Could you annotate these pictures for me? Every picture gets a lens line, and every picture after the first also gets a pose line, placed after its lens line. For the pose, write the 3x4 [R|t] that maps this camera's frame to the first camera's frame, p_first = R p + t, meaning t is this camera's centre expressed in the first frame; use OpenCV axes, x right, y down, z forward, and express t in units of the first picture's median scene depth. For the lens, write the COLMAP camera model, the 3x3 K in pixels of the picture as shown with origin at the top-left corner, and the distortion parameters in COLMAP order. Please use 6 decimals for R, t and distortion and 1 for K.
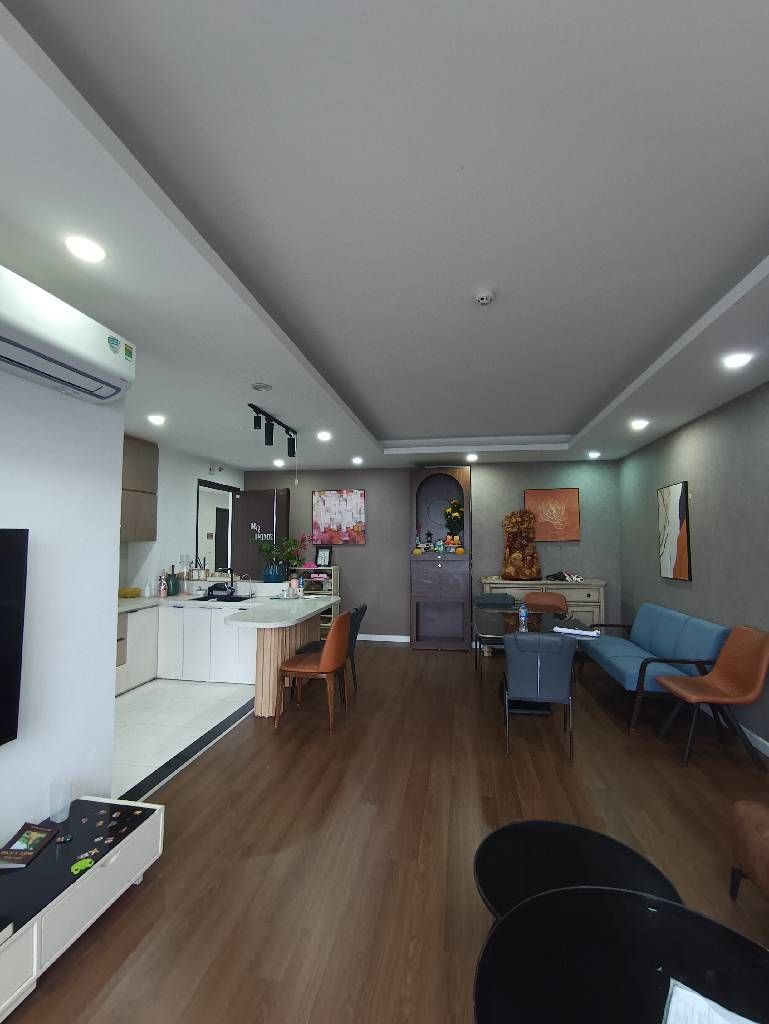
lens RADIAL K [[454.7, 0, 385.7], [0, 454.7, 511.8], [0, 0, 1]] dist [-0.012553, 0.007095]
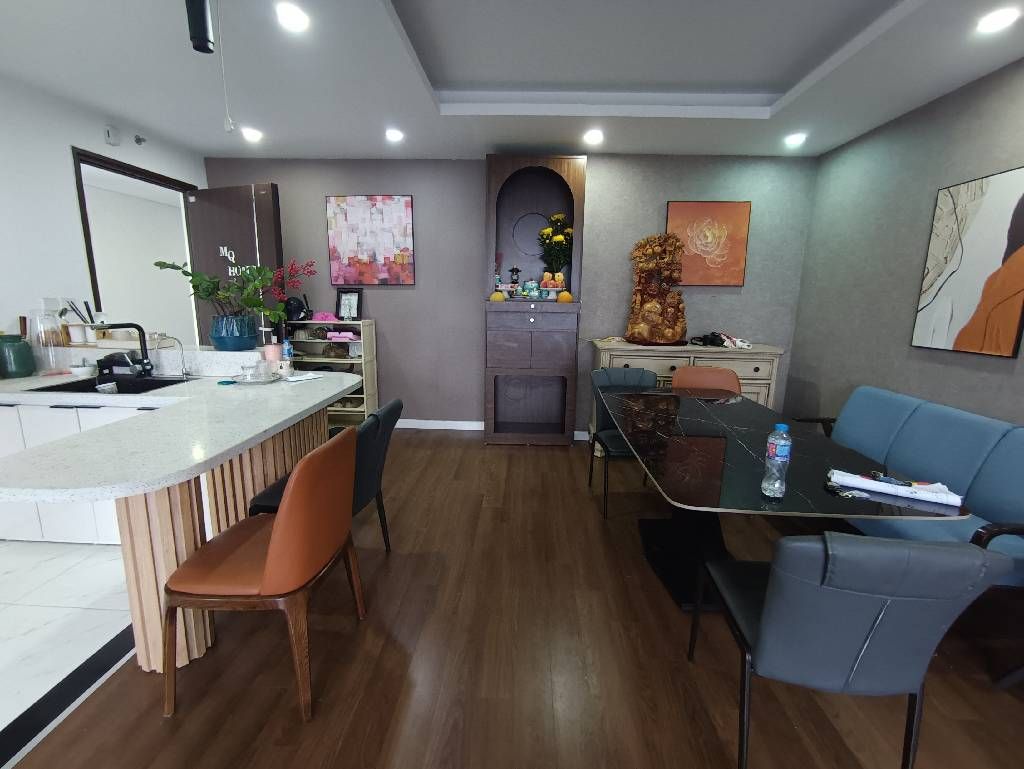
lens RADIAL K [[454.7, 0, 514.4], [0, 454.7, 381.5], [0, 0, 1]] dist [-0.012553, 0.007095]
pose [[0.991355, -0.007701, 0.130983, 0.010595], [-0.026403, 0.966147, 0.256637, 0.038183], [-0.128525, -0.257876, 0.957591, 0.370965]]
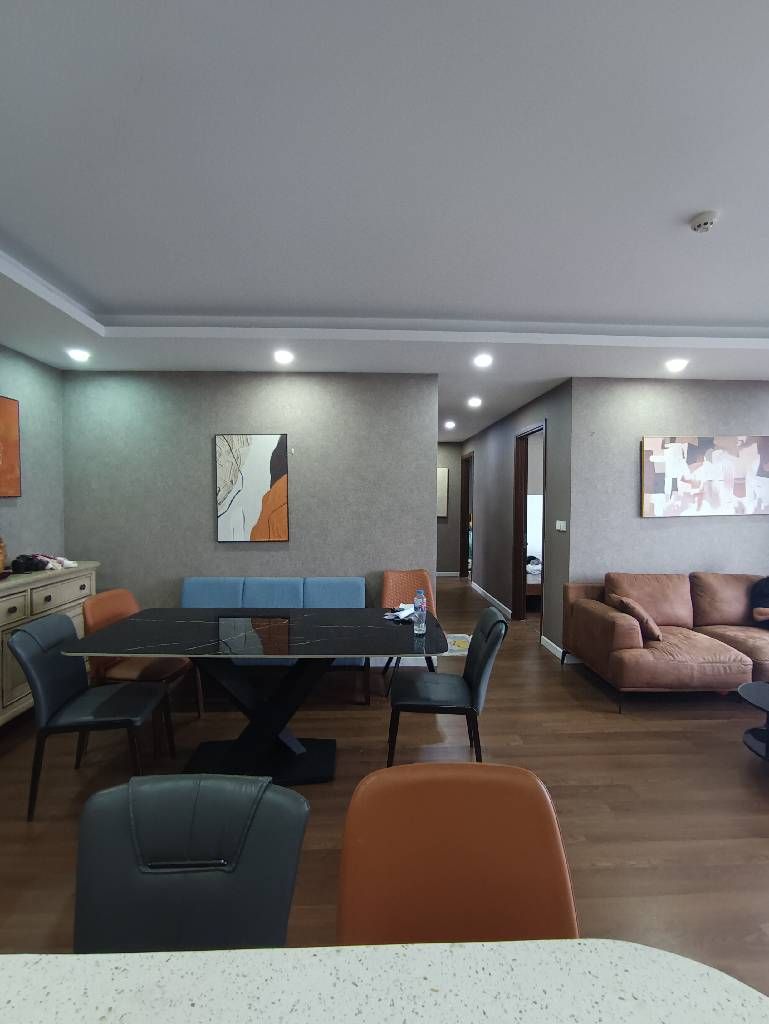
lens RADIAL K [[454.7, 0, 381.1], [0, 454.7, 511.8], [0, 0, 1]] dist [-0.012553, 0.007095]
pose [[-0.182851, -0.025924, 0.982799, -0.195203], [-0.072444, 0.997290, 0.012828, 0.043779], [-0.980468, -0.068852, -0.184233, 0.661744]]
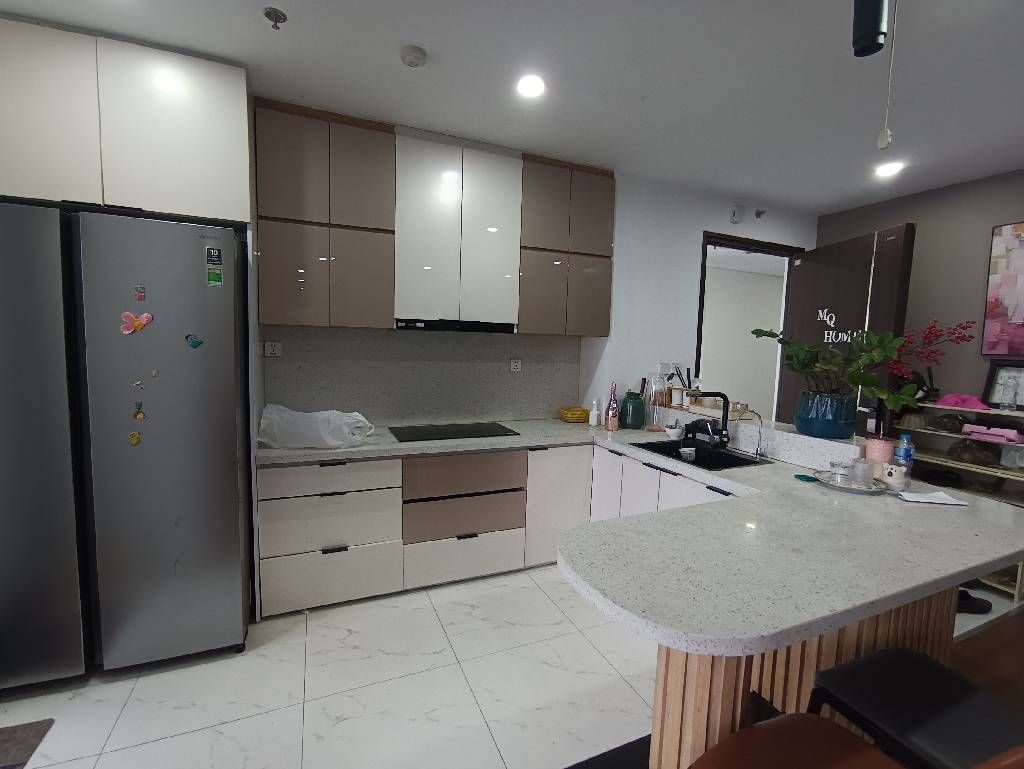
lens RADIAL K [[454.7, 0, 512.0], [0, 454.7, 385.4], [0, 0, 1]] dist [-0.012553, 0.007095]
pose [[0.540180, 0.090516, -0.836667, -0.045661], [0.031957, 0.991275, 0.127875, 0.038031], [0.840943, -0.095813, 0.532574, 0.457877]]
